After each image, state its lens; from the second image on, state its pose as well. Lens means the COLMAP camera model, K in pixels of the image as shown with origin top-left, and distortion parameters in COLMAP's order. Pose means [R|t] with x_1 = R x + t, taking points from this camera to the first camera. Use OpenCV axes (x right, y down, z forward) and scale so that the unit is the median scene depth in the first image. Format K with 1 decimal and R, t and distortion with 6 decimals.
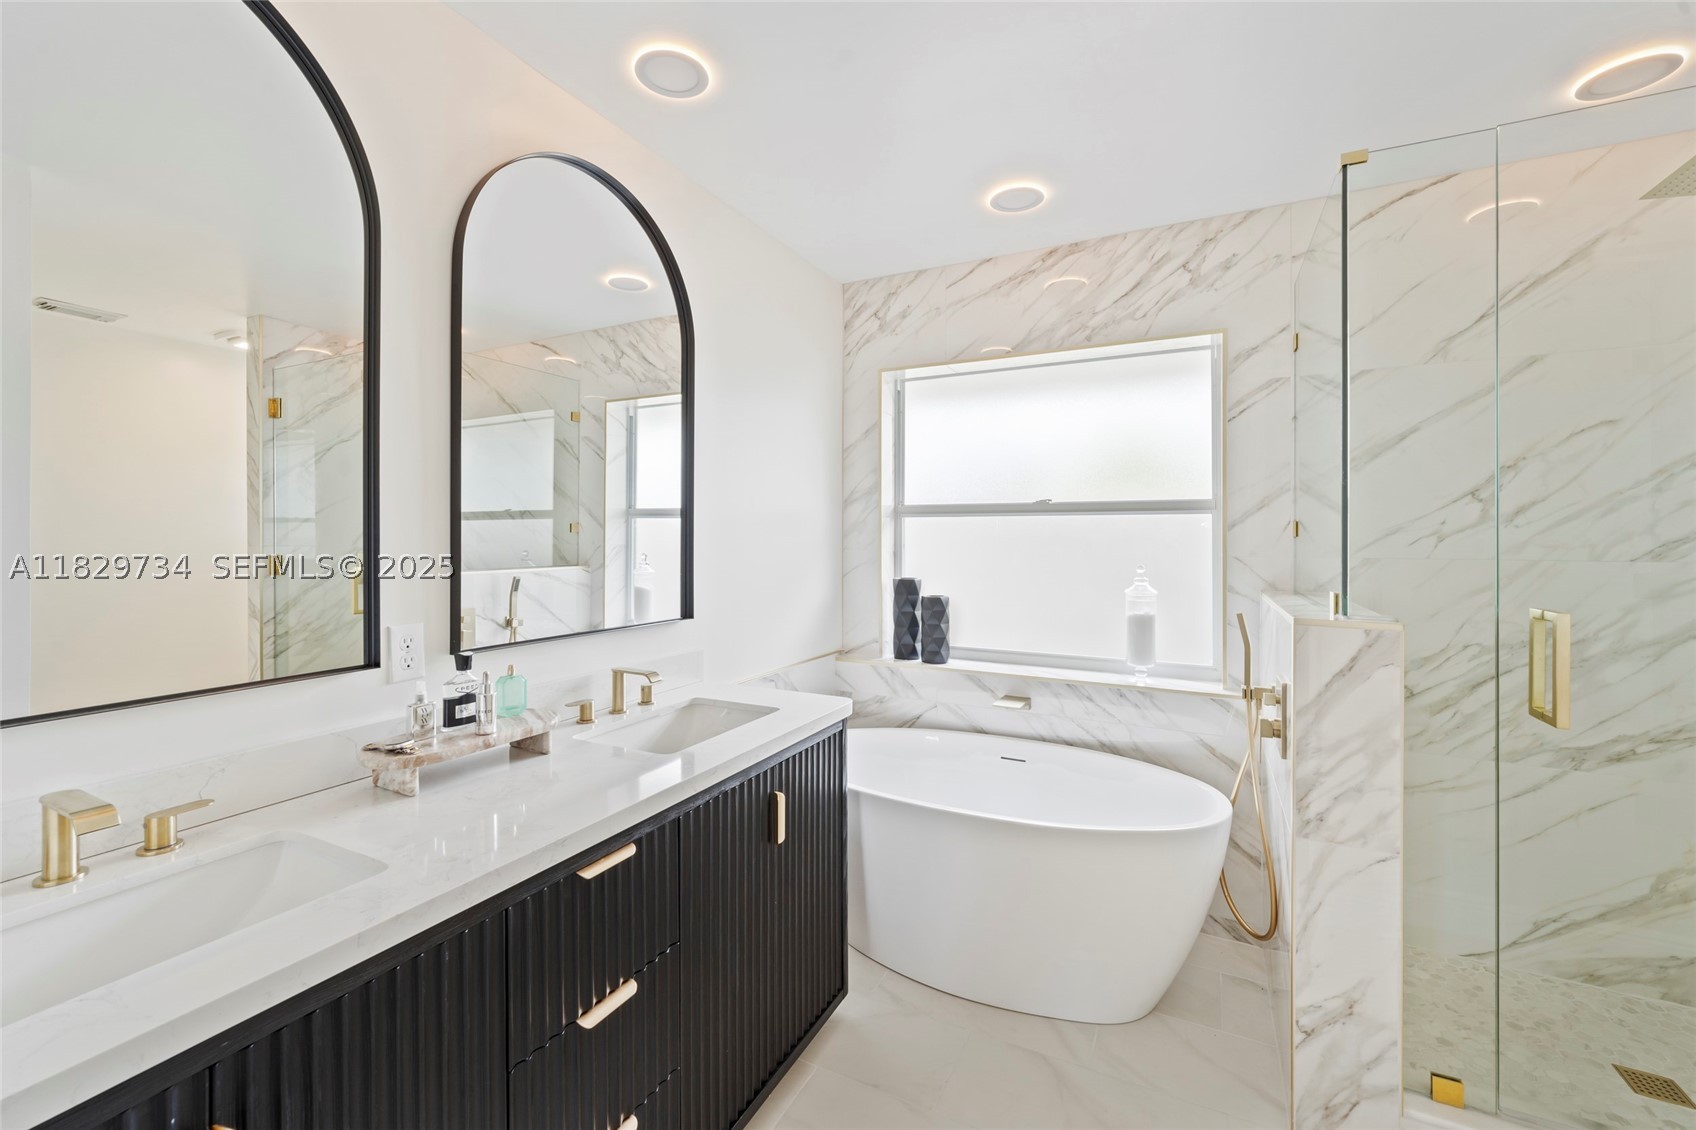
lens RADIAL K [[707.5, 0, 845.0], [0, 707.5, 534.1], [0, 0, 1]] dist [0.000654, -0.001469]
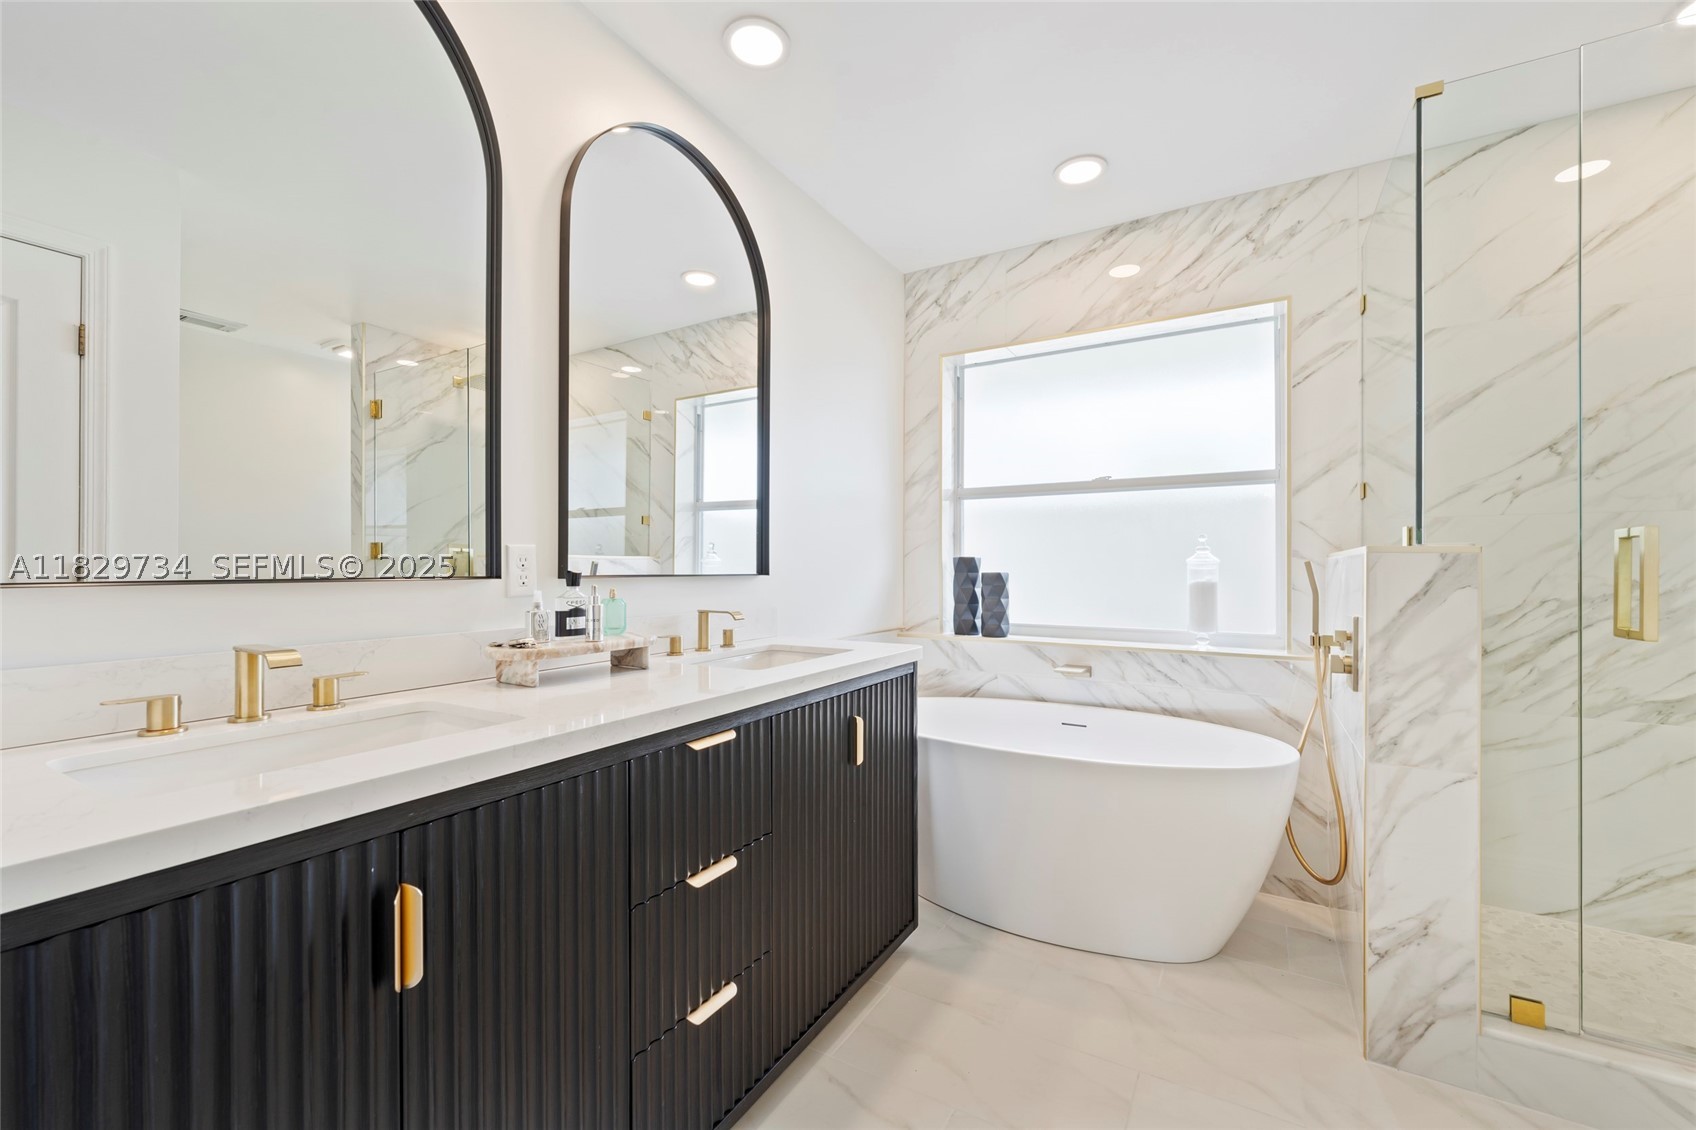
lens RADIAL K [[693.1, 0, 848.0], [0, 693.1, 565.0], [0, 0, 1]] dist [-0.001231, -0.000053]
pose [[0.998158, 0.000847, -0.060662, -0.034858], [-0.000856, 1.000000, -0.000131, 0.107452], [0.060661, 0.000182, 0.998158, -0.026512]]
